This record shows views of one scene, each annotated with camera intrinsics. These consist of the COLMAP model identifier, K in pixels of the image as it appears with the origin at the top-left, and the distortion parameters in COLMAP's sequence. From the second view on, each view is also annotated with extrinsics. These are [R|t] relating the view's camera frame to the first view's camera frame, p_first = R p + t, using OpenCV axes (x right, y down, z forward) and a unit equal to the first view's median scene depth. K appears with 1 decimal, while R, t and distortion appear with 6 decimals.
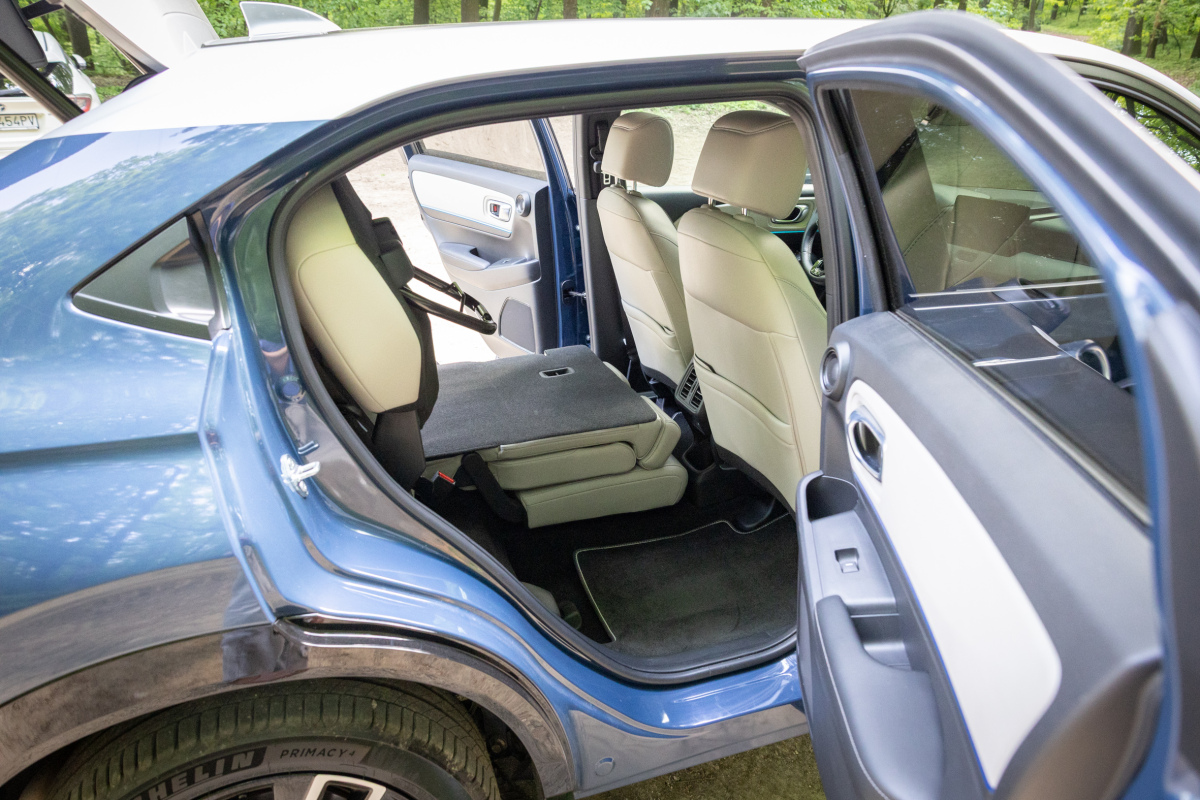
lens RADIAL K [[808.2, 0, 603.7], [0, 808.2, 400.9], [0, 0, 1]] dist [0.001491, -0.000774]
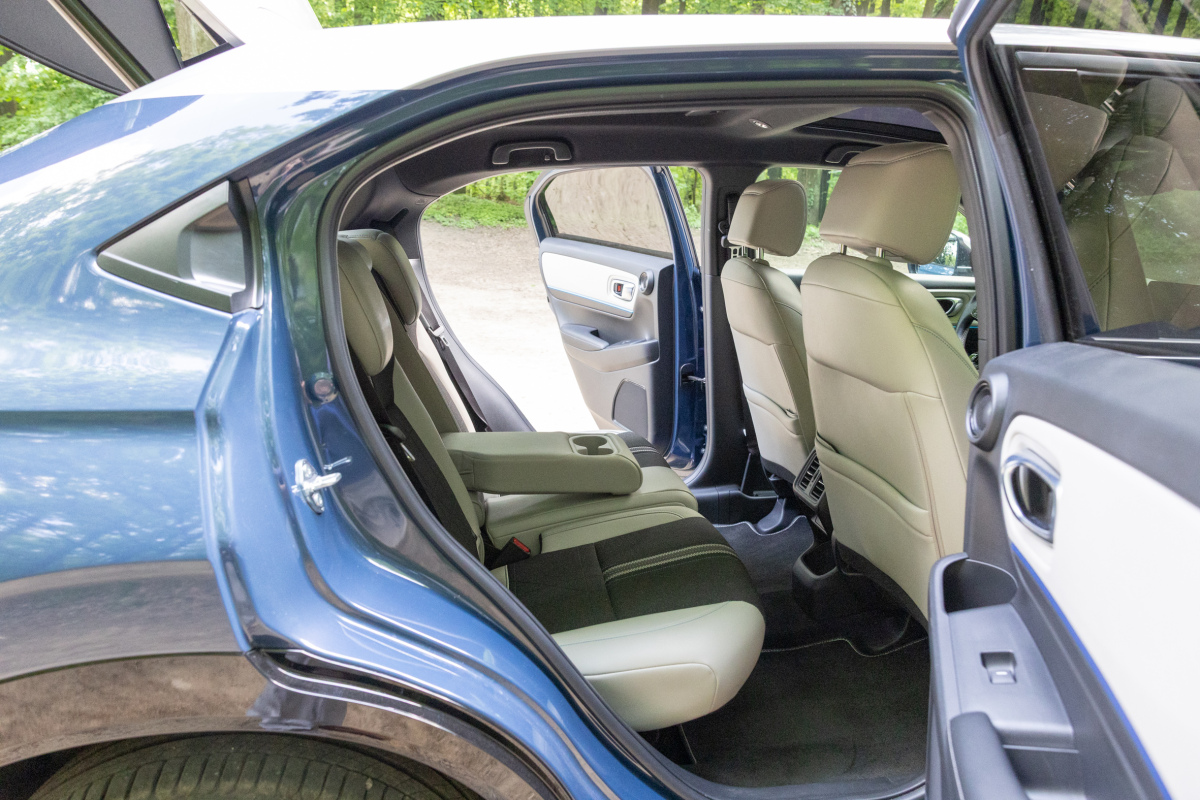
lens RADIAL K [[808.2, 0, 596.1], [0, 808.2, 398.2], [0, 0, 1]] dist [0.001491, -0.000774]
pose [[0.981215, 0.066208, -0.181199, 0.059441], [-0.093288, 0.984985, -0.145264, 0.089936], [0.168861, 0.159439, 0.972659, 0.186980]]
